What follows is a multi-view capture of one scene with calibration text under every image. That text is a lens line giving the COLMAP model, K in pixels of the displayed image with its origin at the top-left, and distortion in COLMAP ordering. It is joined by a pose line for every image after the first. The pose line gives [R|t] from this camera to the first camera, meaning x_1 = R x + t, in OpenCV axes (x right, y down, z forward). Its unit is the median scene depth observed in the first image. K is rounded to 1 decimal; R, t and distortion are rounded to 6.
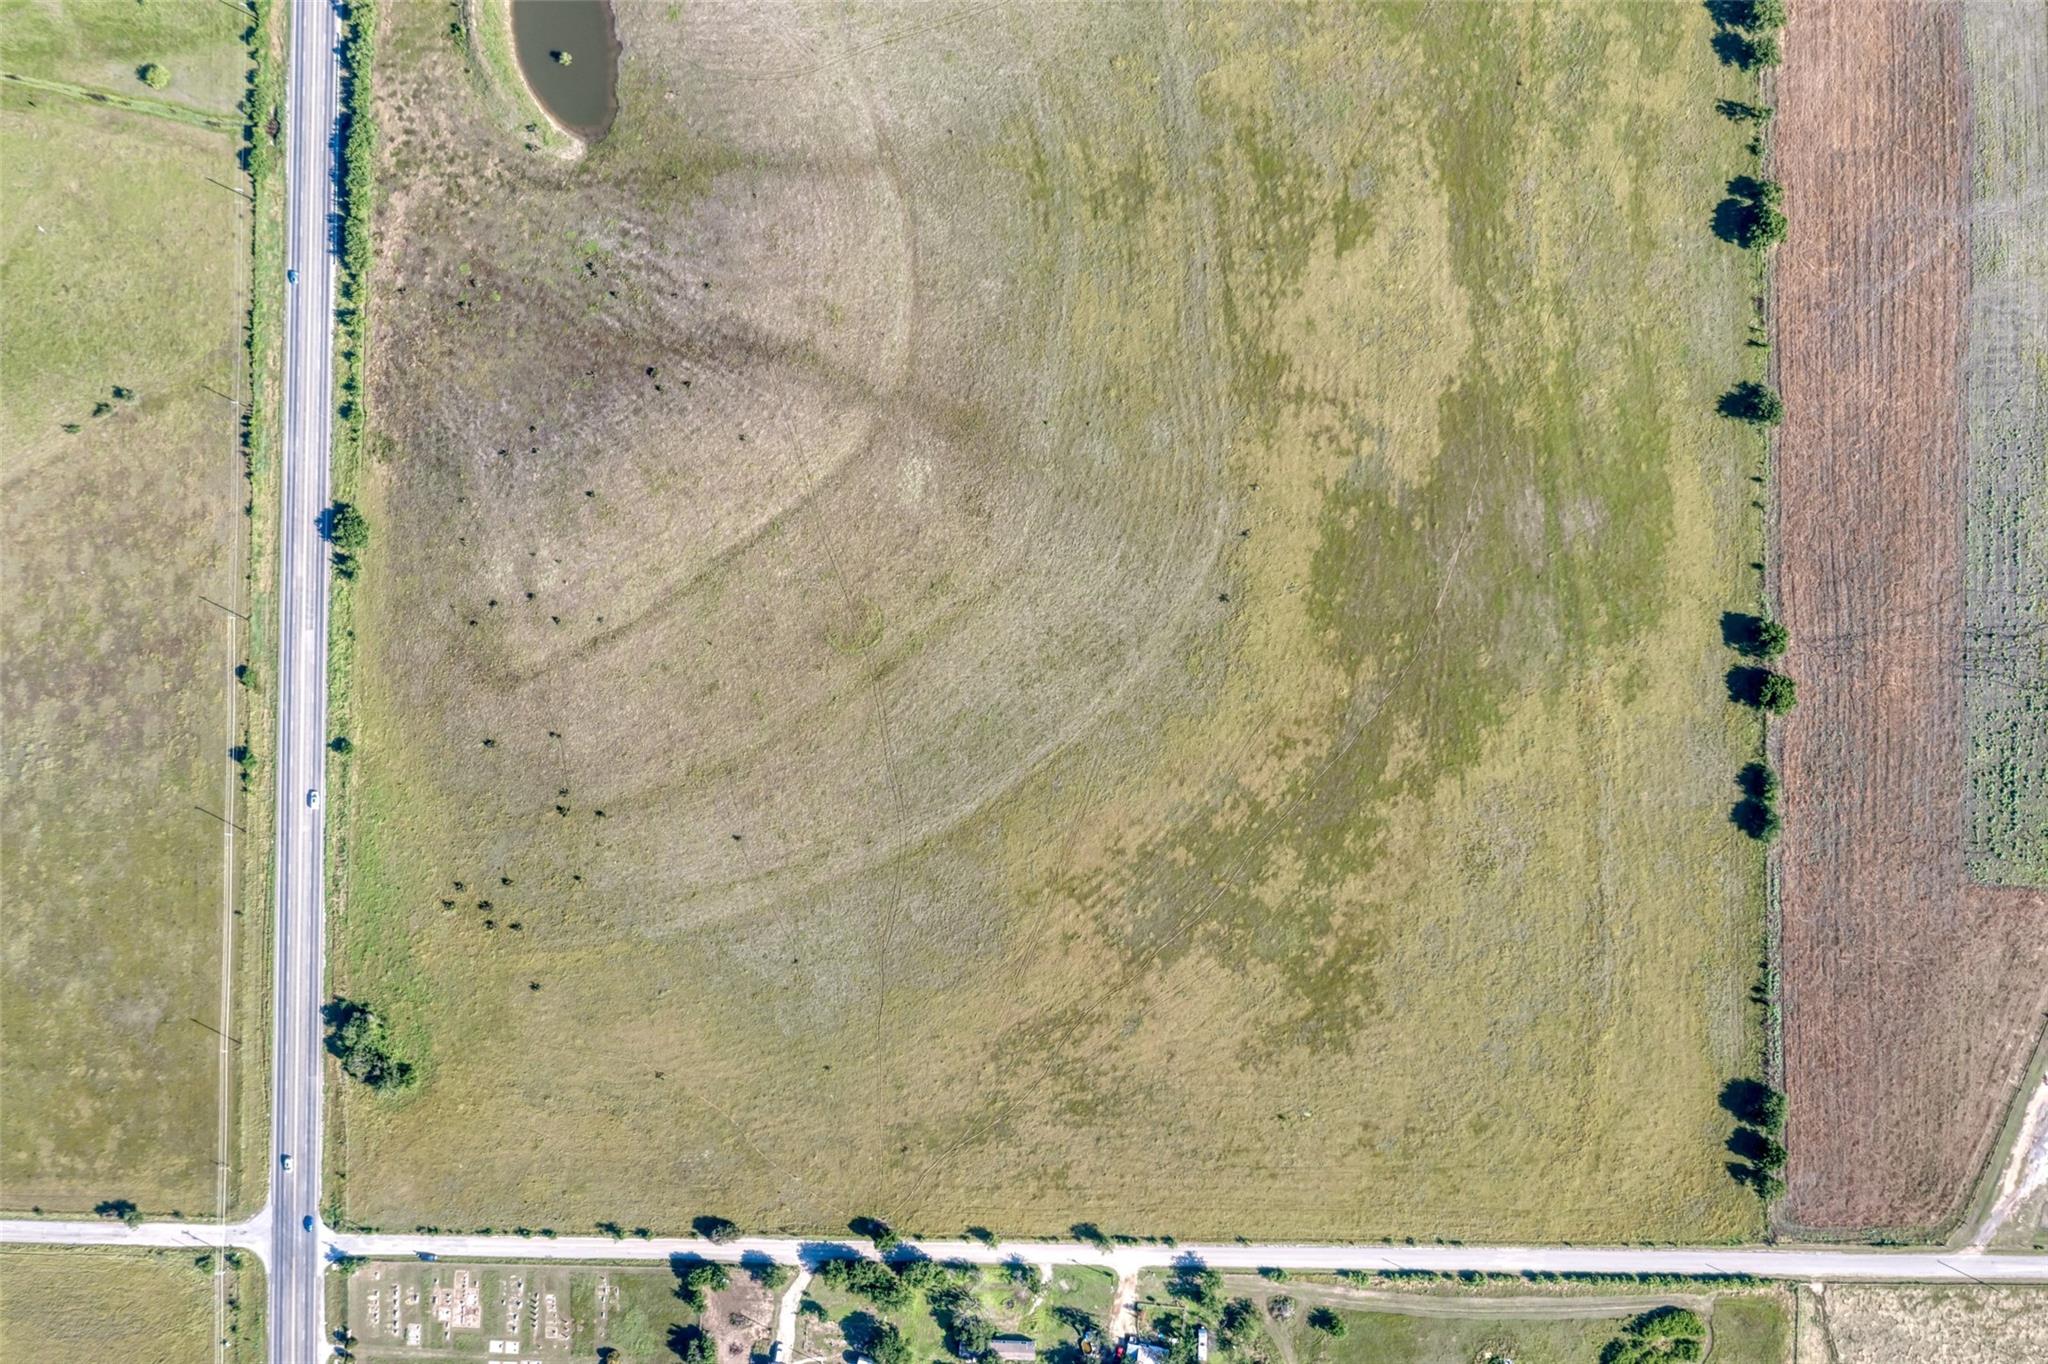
lens RADIAL K [[1620.9, 0, 1025.3], [0, 1620.9, 666.9], [0, 0, 1]] dist [-0.022388, 0.002292]
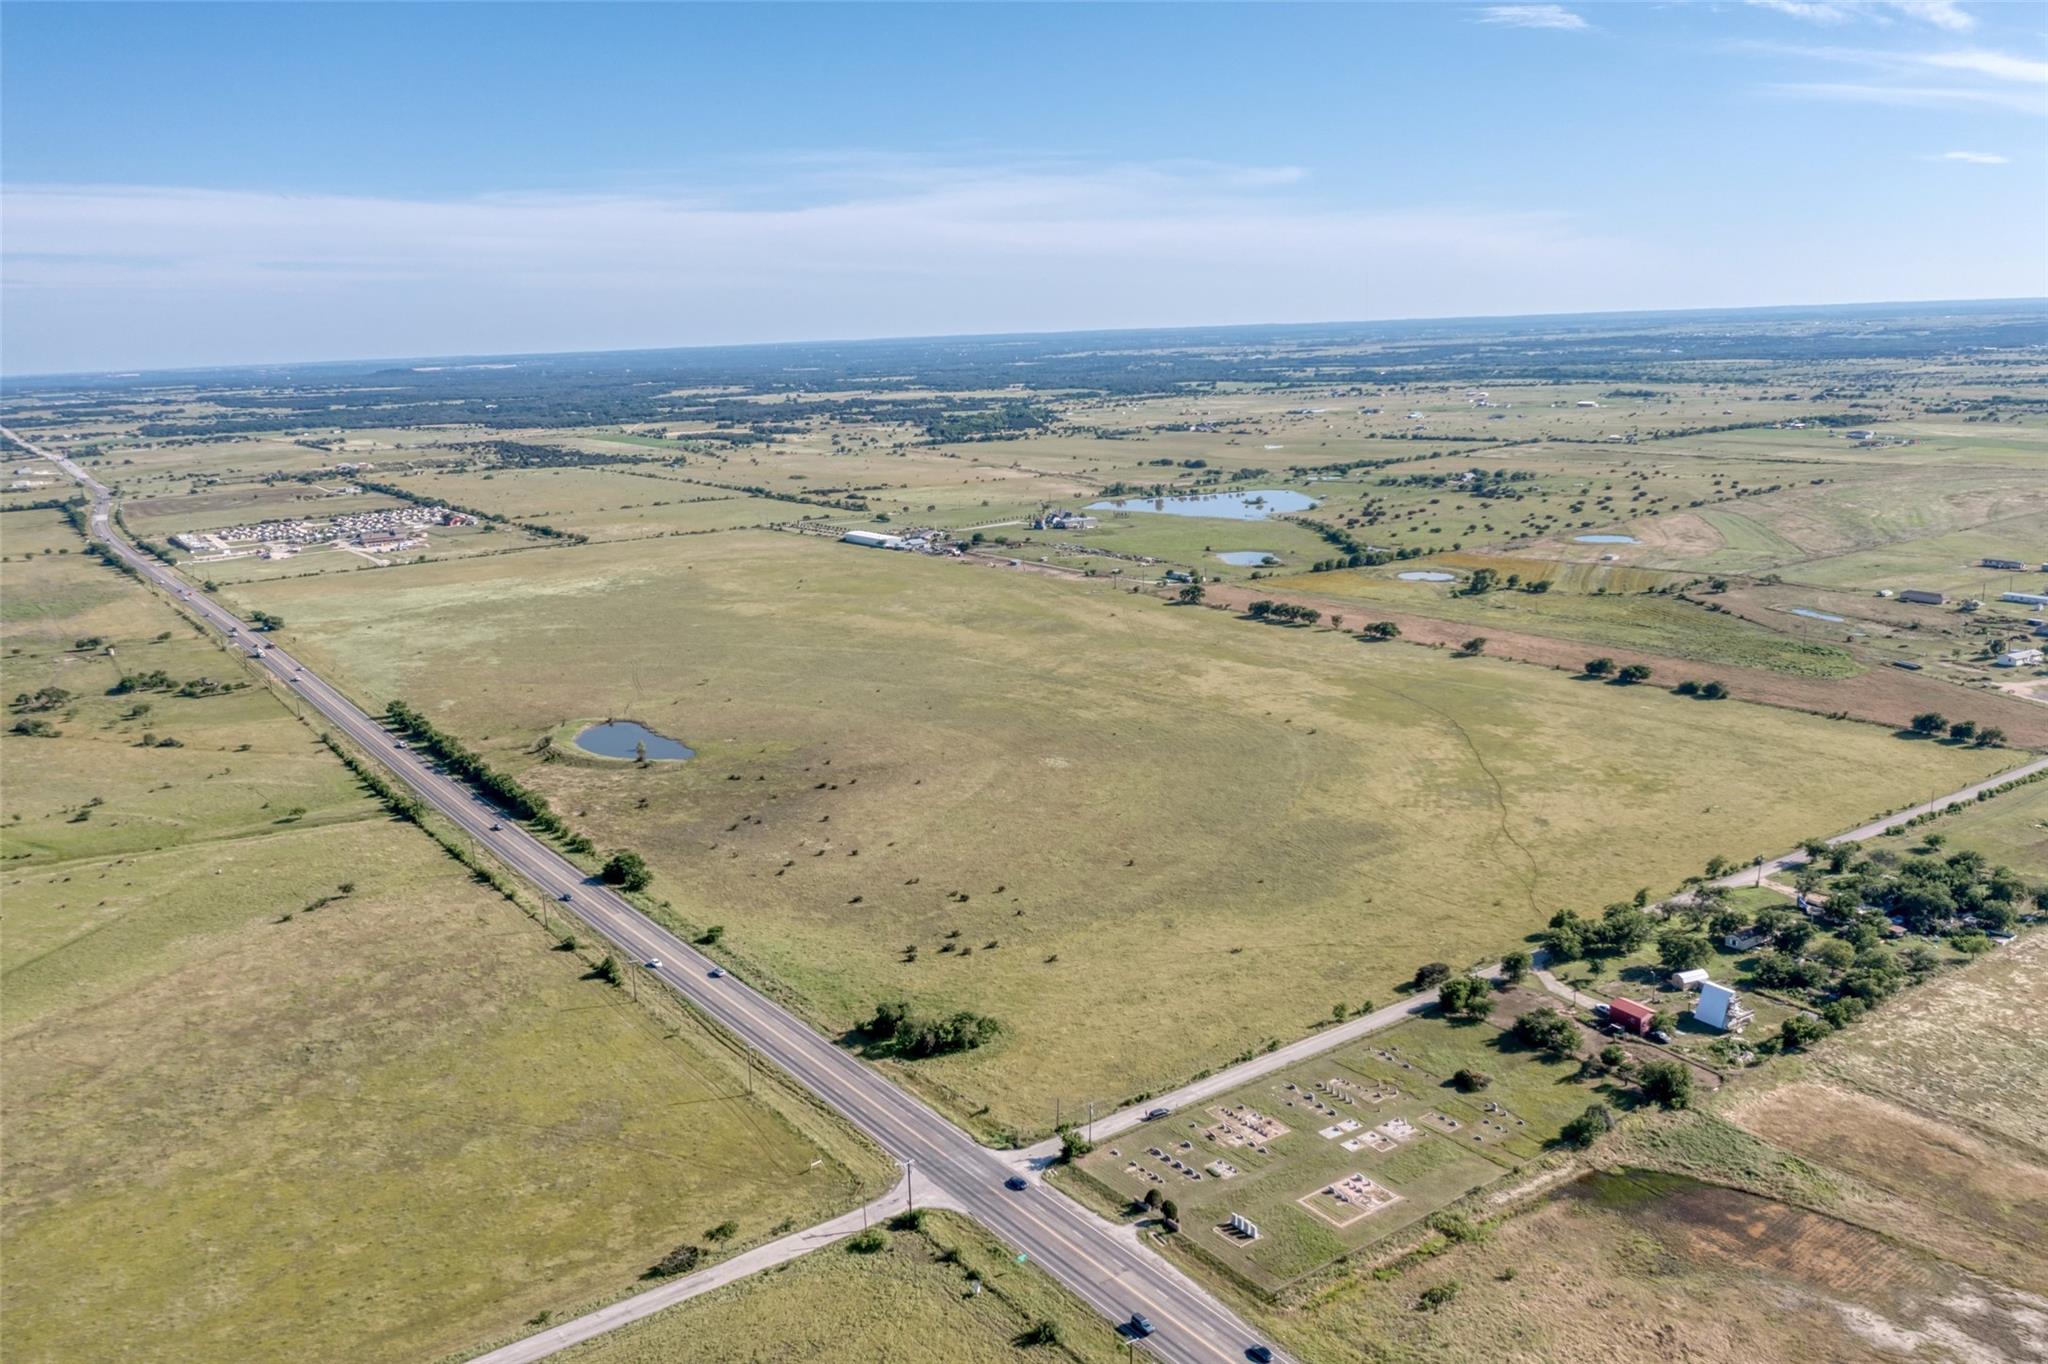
lens RADIAL K [[1620.9, 0, 1026.6], [0, 1620.9, 663.9], [0, 0, 1]] dist [-0.022388, 0.002292]
pose [[0.817547, -0.115119, 0.564239, -0.771735], [0.575862, 0.164597, -0.800806, 0.839587], [-0.000684, 0.979620, 0.200858, 0.690551]]
